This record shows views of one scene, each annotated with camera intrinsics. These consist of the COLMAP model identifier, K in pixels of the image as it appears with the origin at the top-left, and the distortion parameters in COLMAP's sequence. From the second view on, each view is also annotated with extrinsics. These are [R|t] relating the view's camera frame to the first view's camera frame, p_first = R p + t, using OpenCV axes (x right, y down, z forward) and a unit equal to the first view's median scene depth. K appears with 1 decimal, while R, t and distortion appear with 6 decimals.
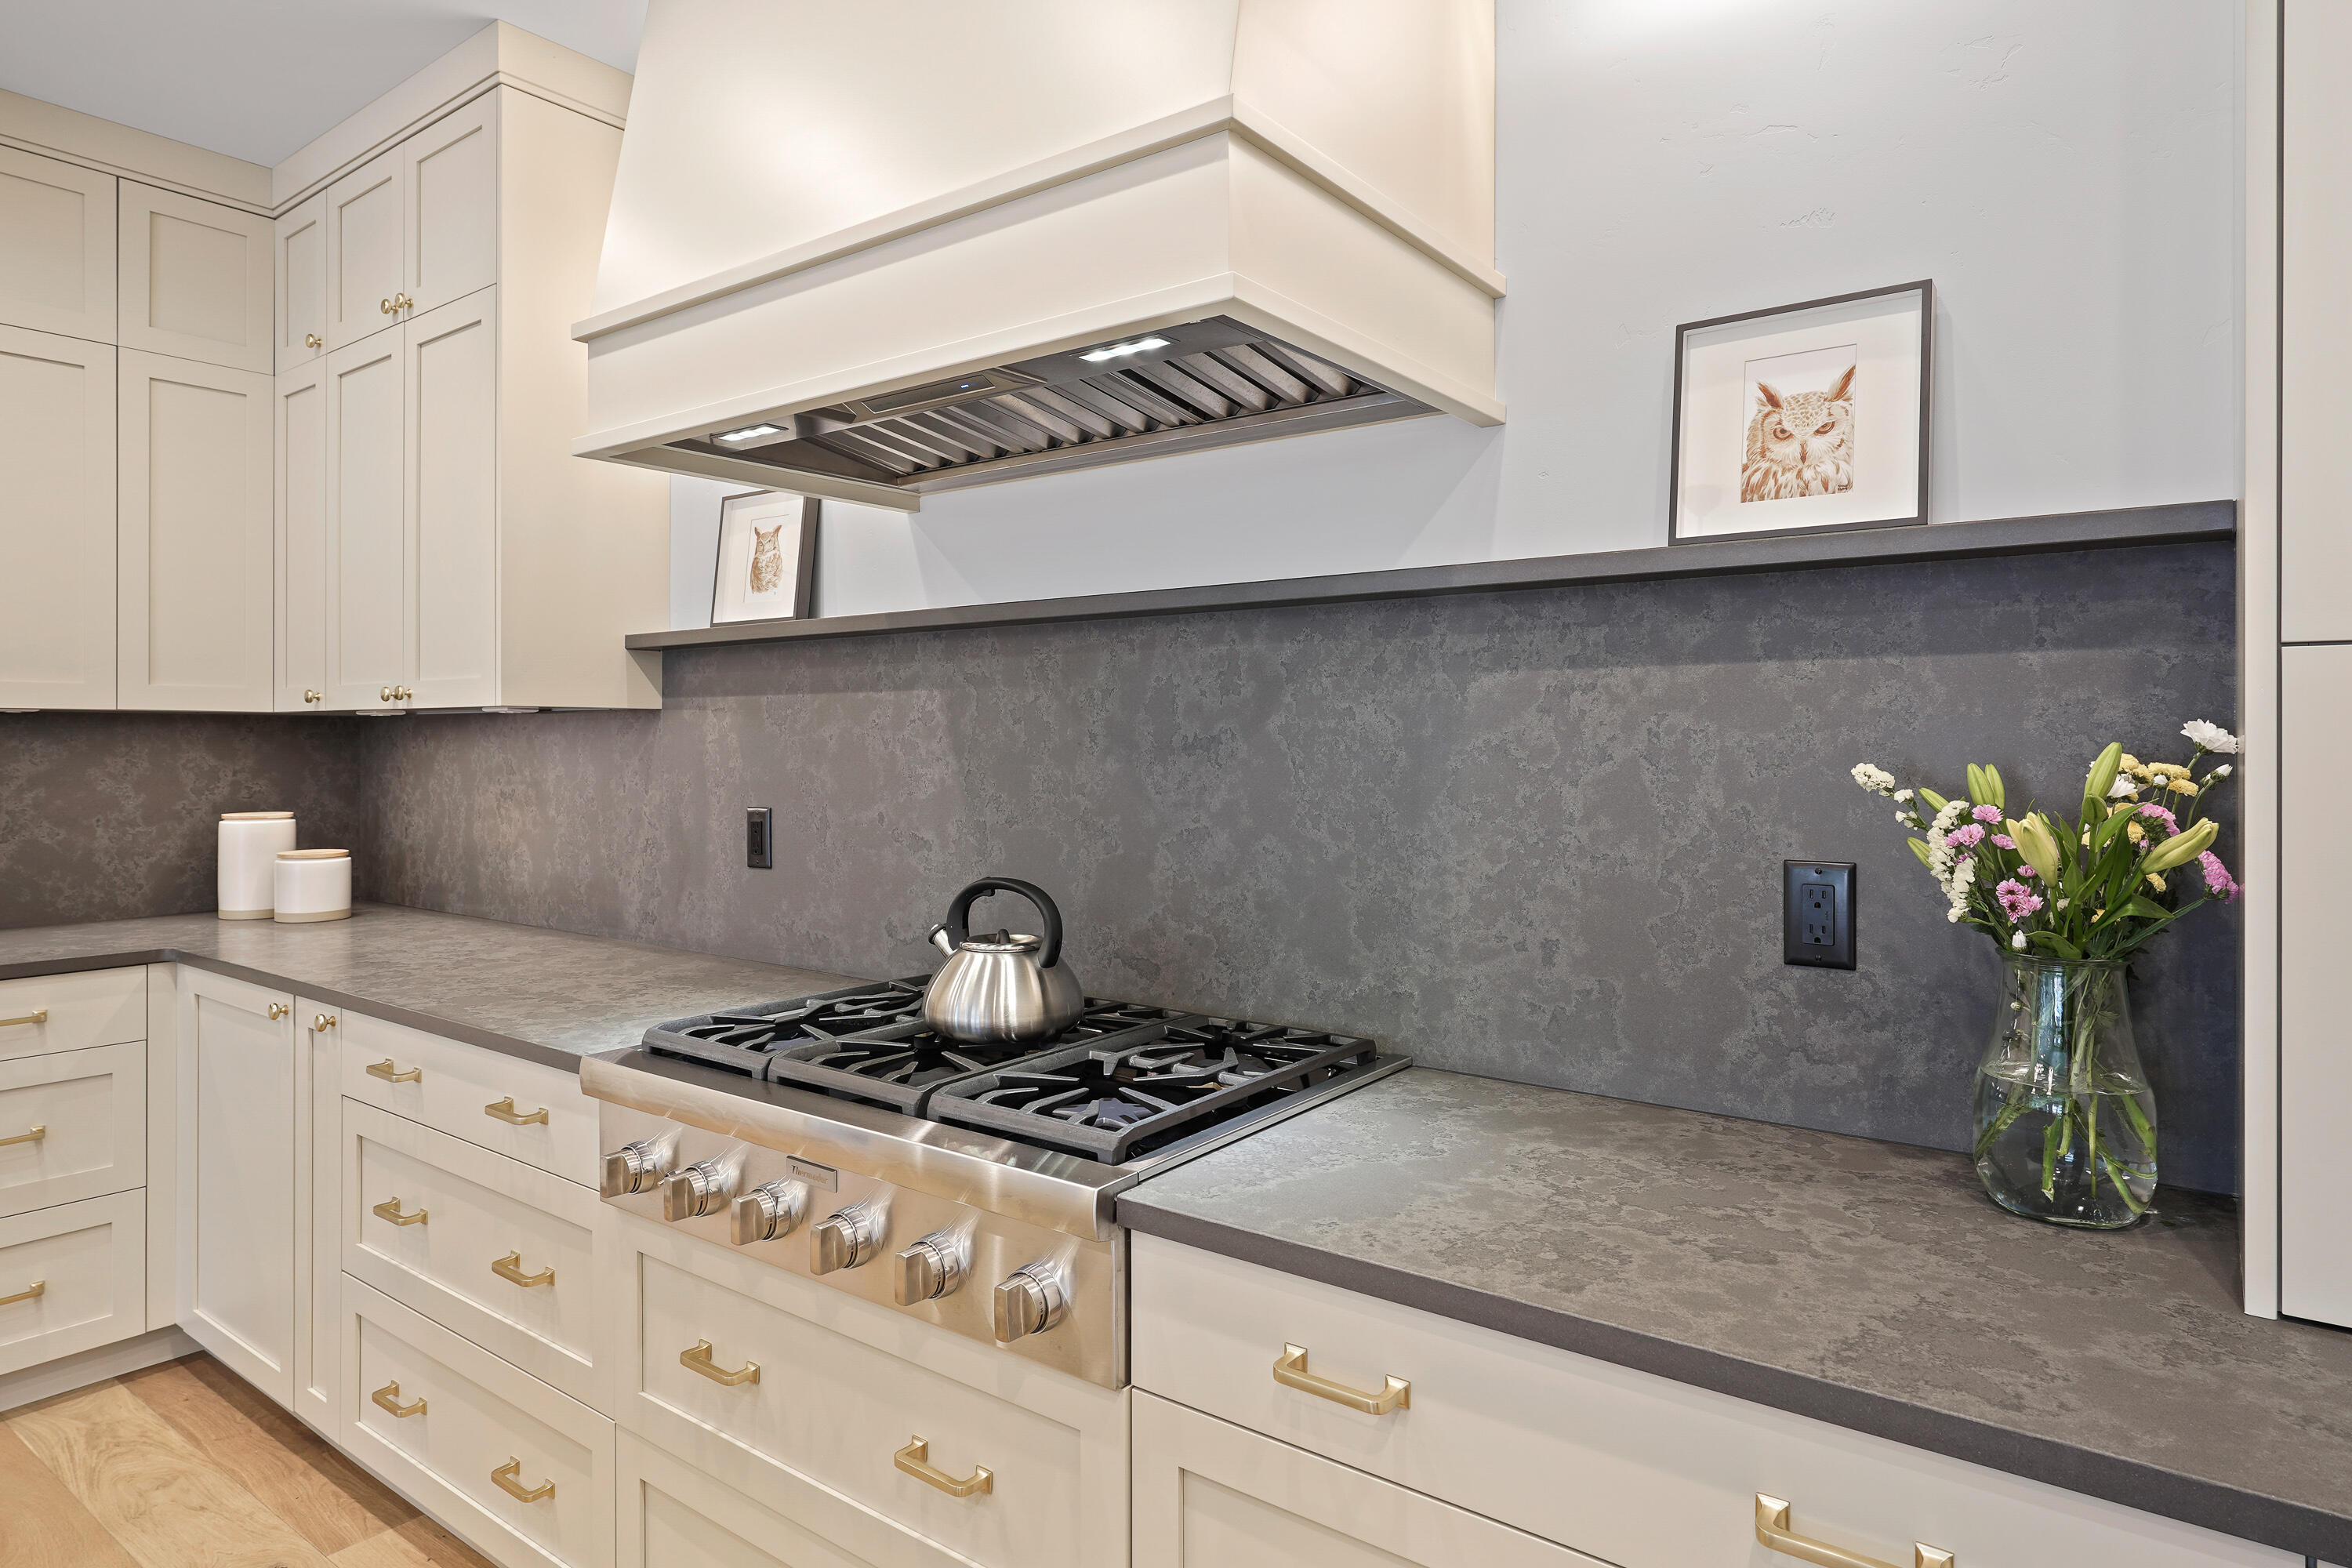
lens RADIAL K [[1354.8, 0, 1173.2], [0, 1354.8, 744.1], [0, 0, 1]] dist [-0.000158, 0.000482]
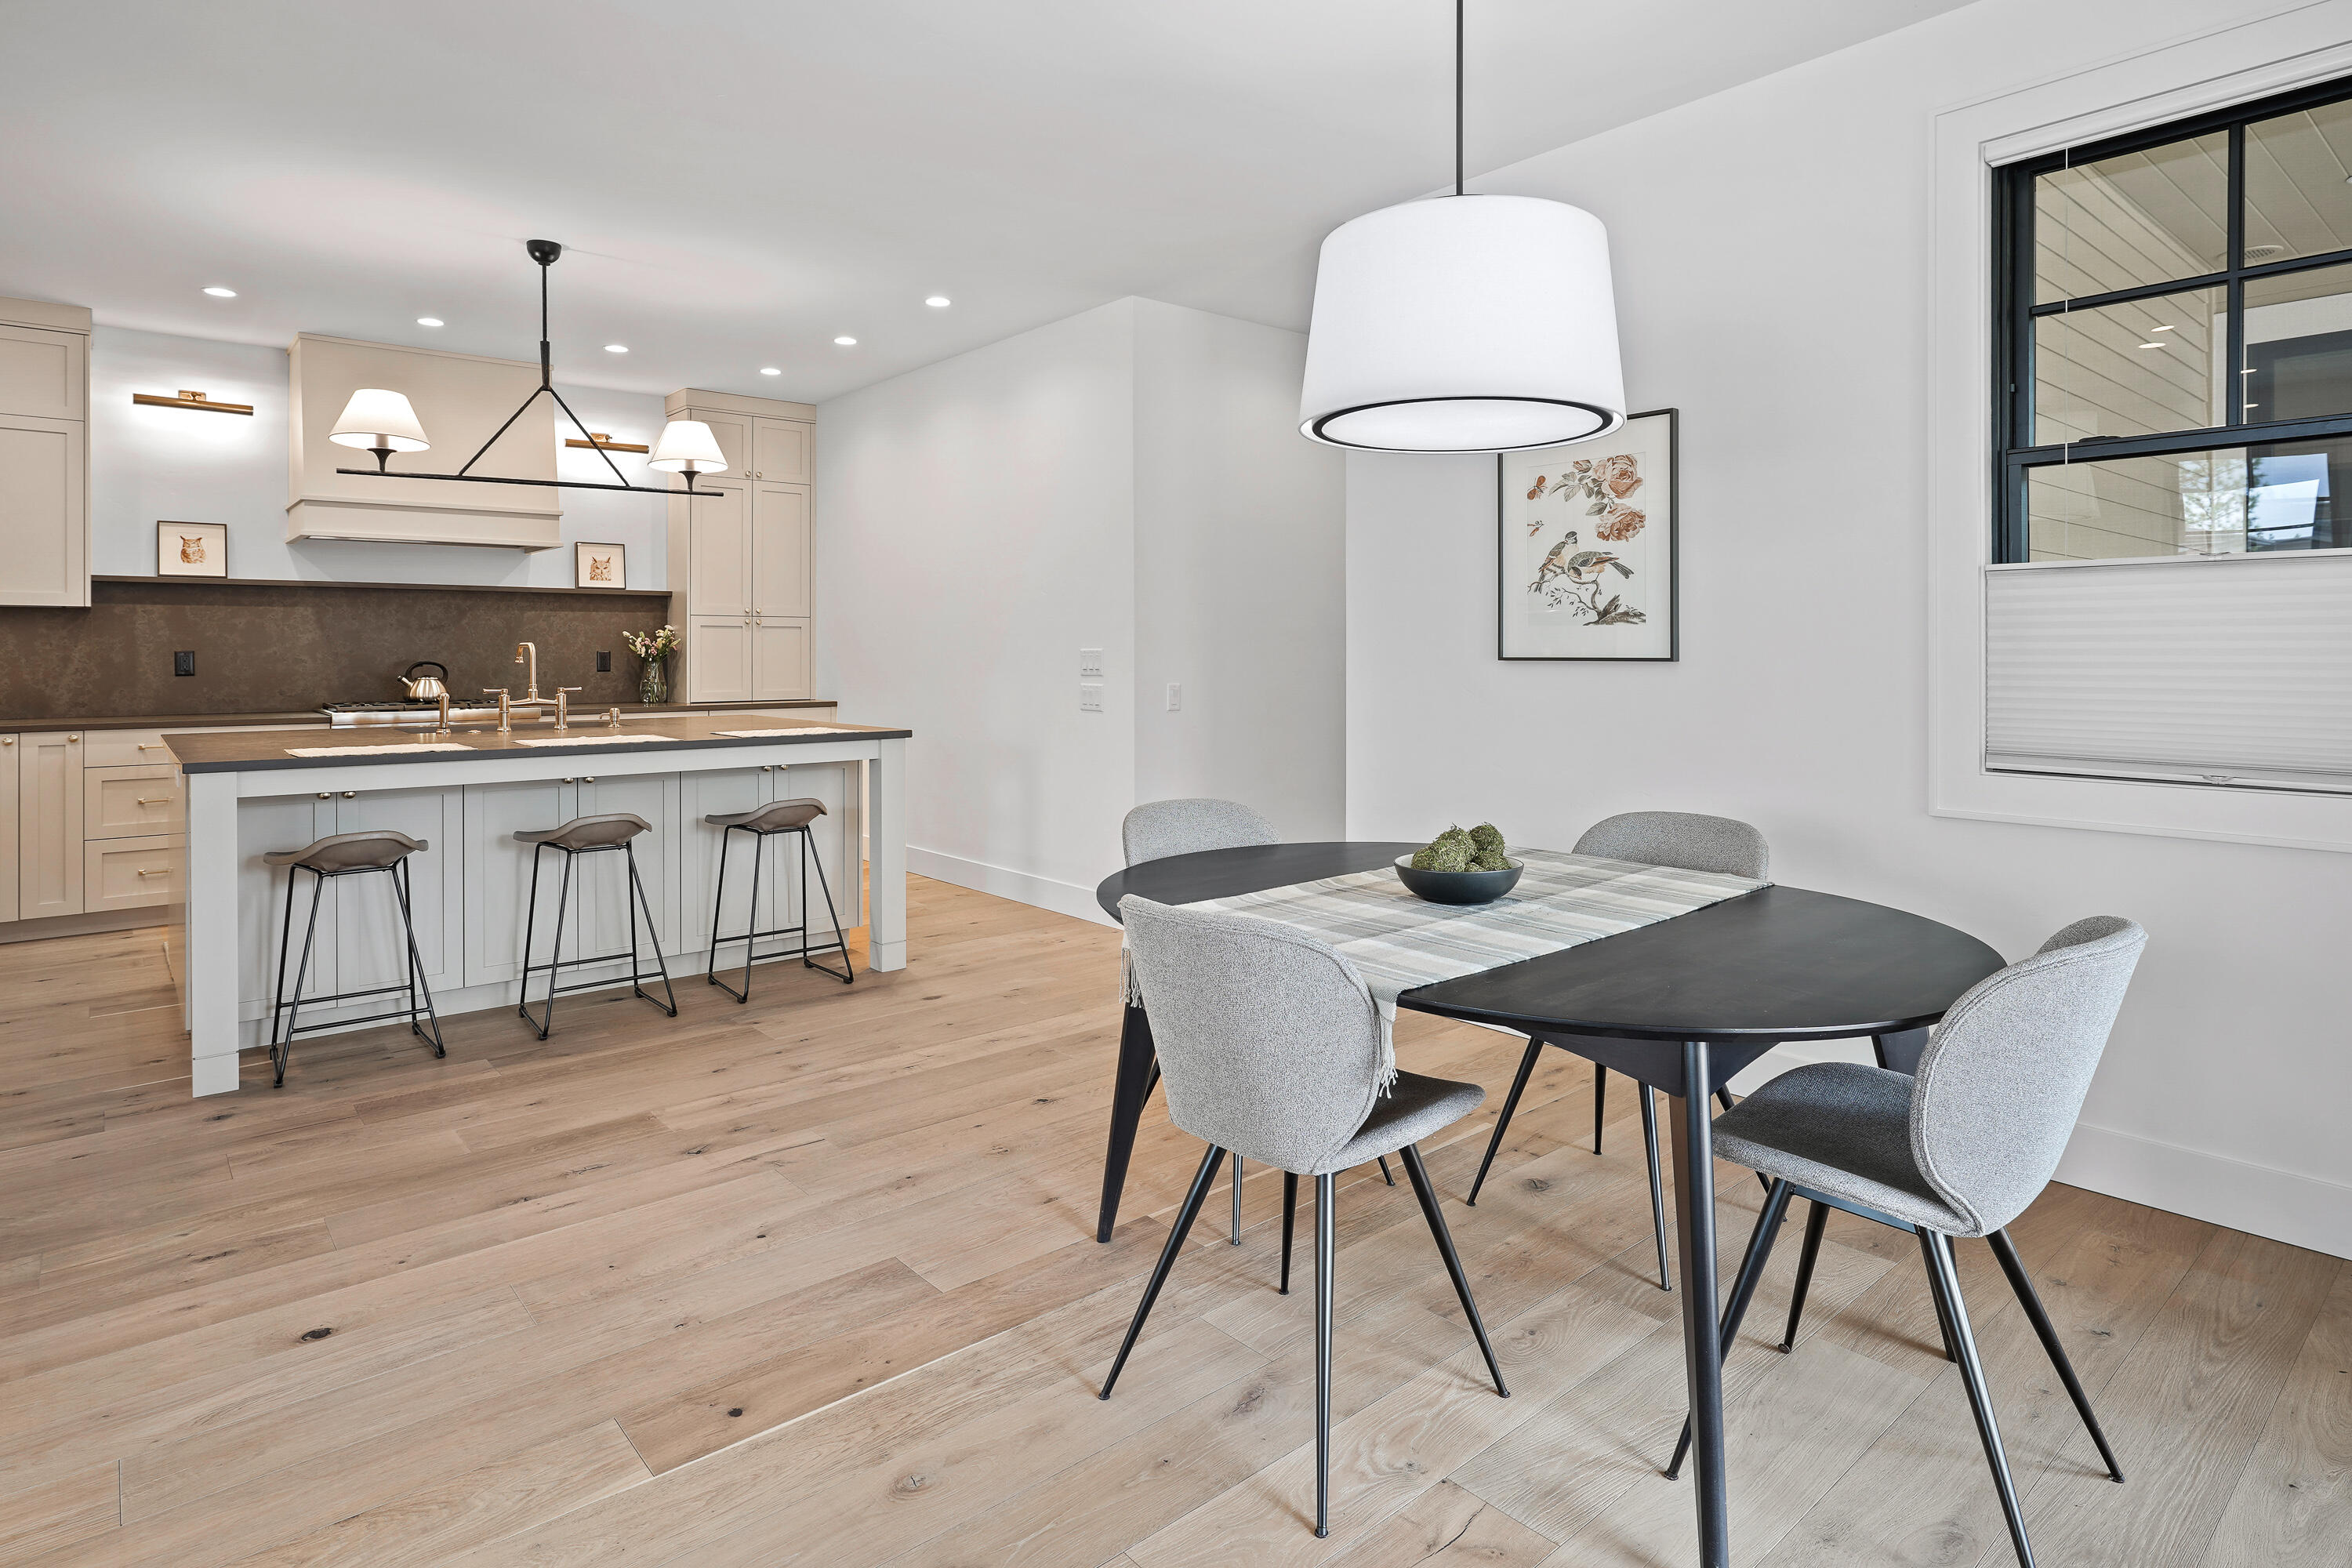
lens RADIAL K [[1265.5, 0, 1178.6], [0, 1265.5, 647.3], [0, 0, 1]] dist [-0.011904, 0.001269]
pose [[0.211778, 0.000731, 0.977318, -3.353597], [0.003496, 0.999993, -0.001505, 0.077357], [-0.977312, 0.003736, 0.211774, -1.930493]]
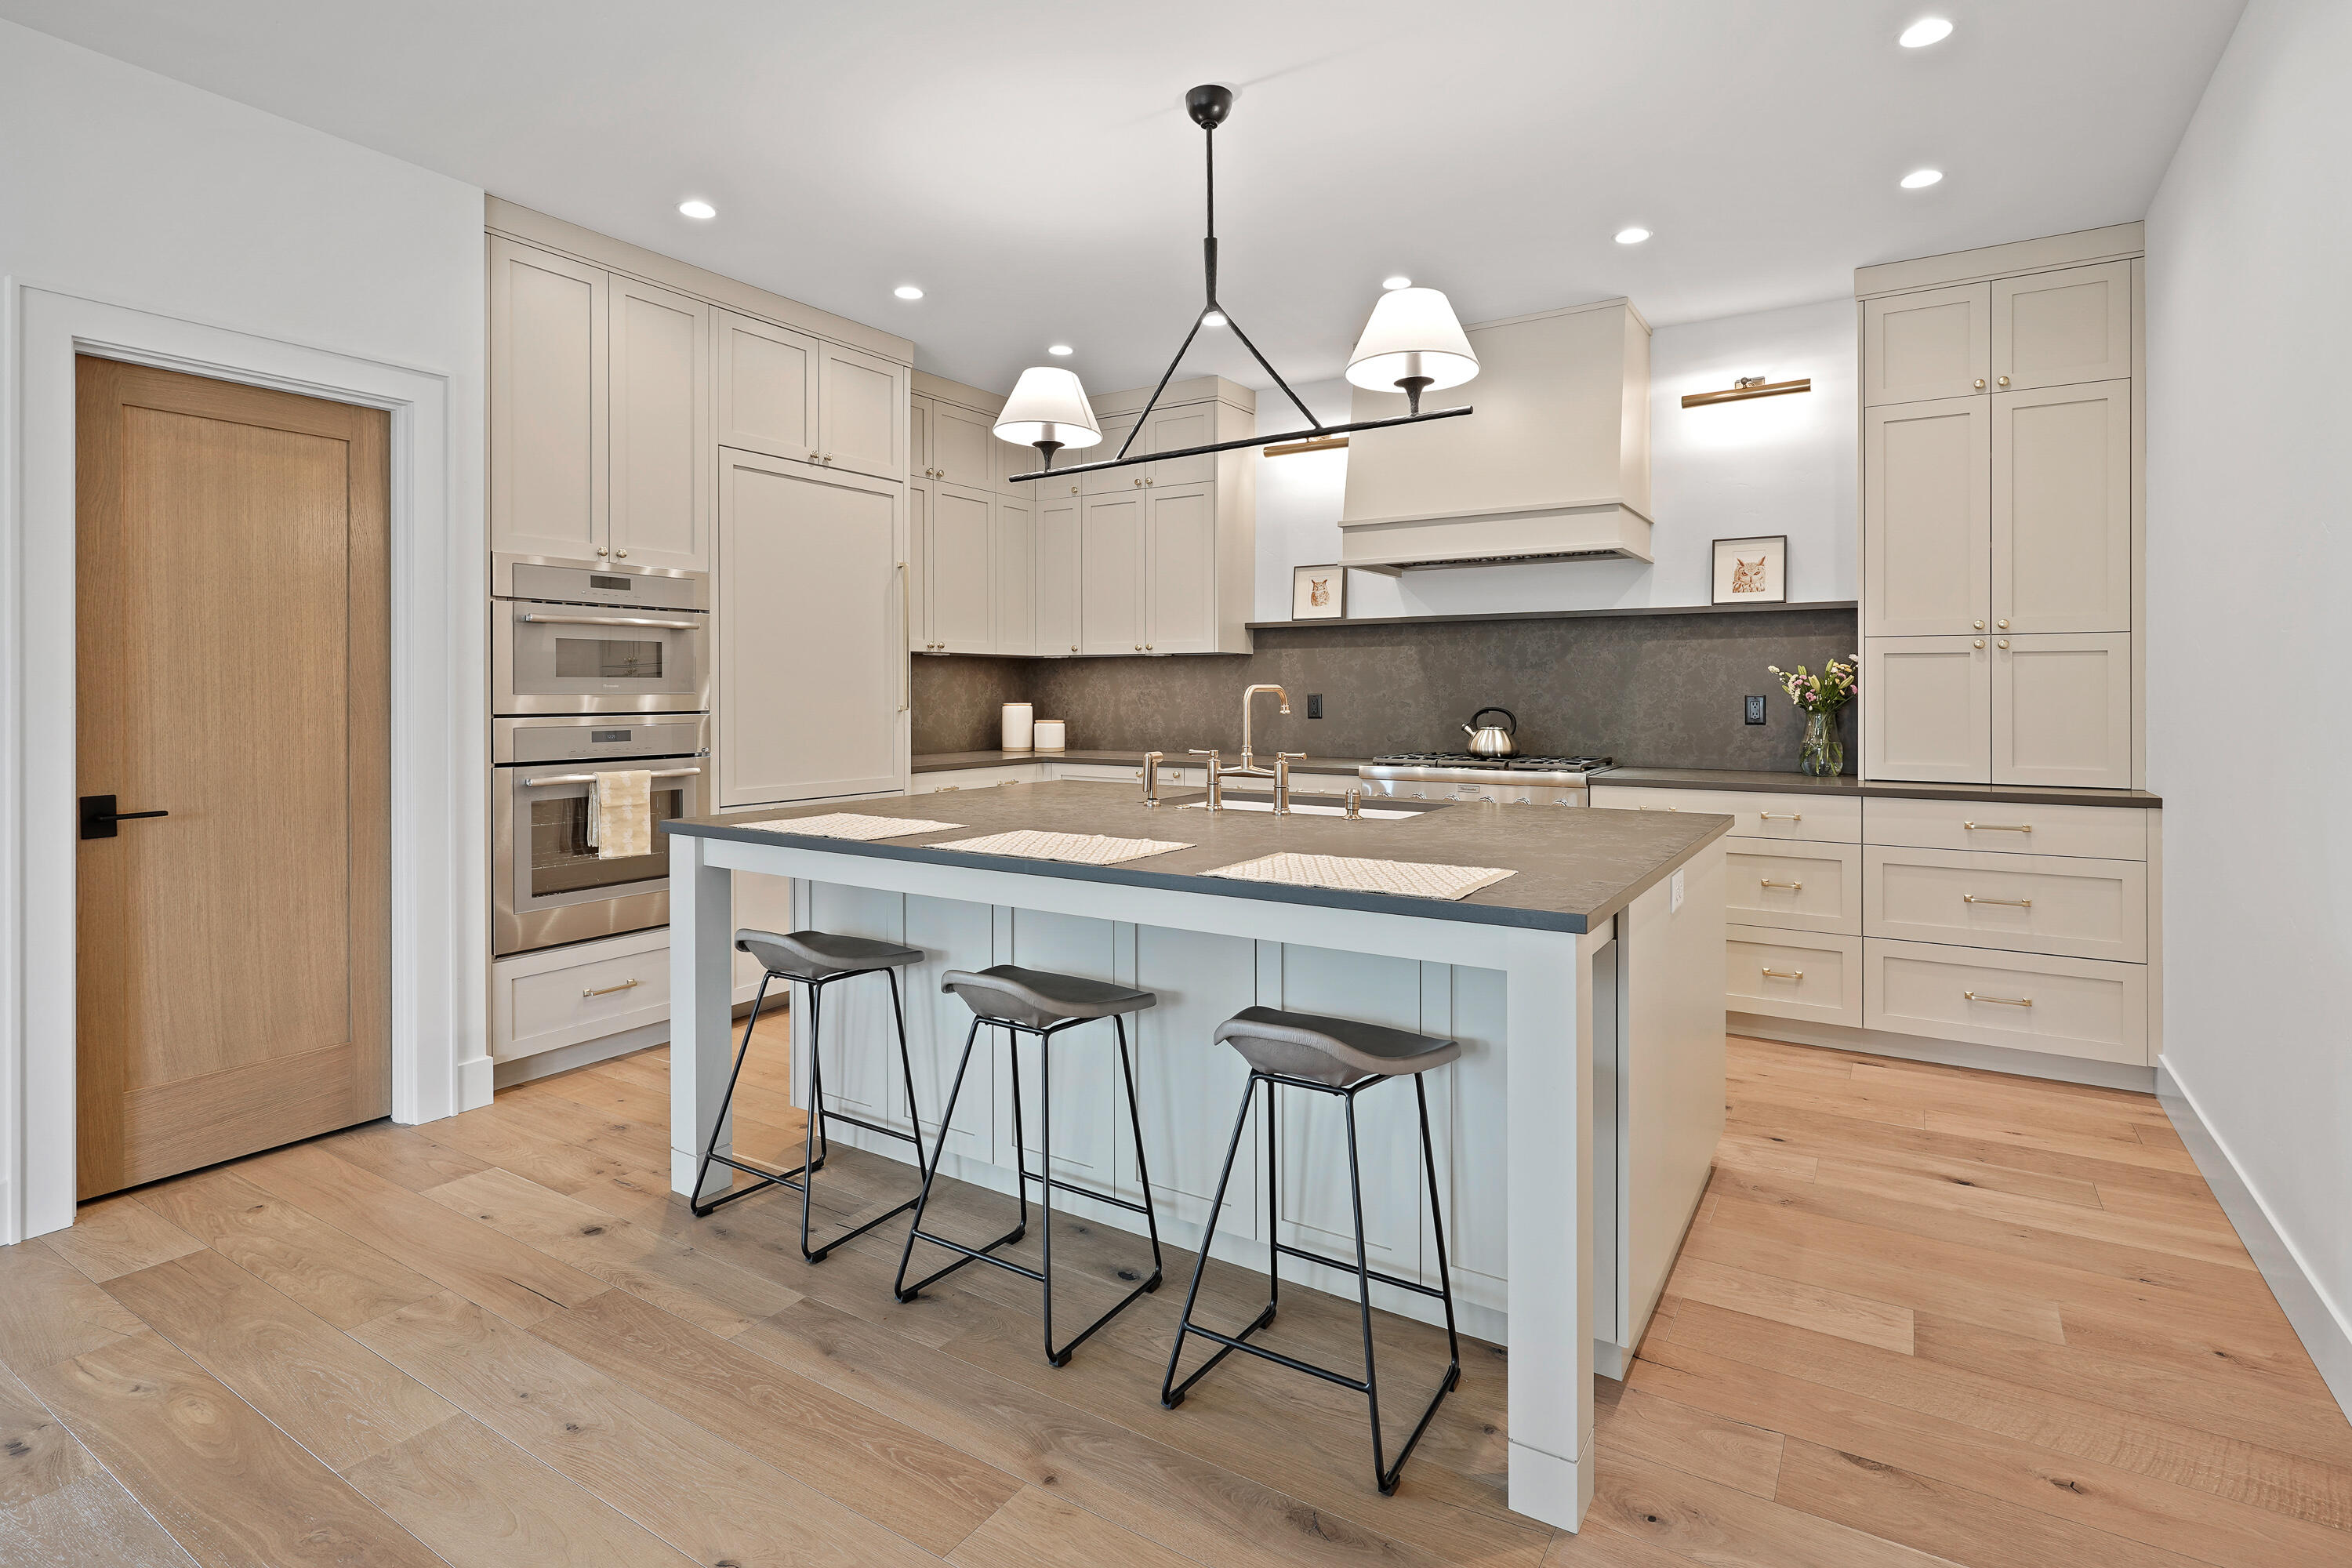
lens RADIAL K [[1158.0, 0, 1173.3], [0, 1158.0, 695.8], [0, 0, 1]] dist [-0.014609, 0.009699]
pose [[0.997247, -0.002336, 0.074119, -1.122744], [0.002087, 0.999992, 0.003435, 0.066581], [-0.074126, -0.003270, 0.997244, -1.686067]]
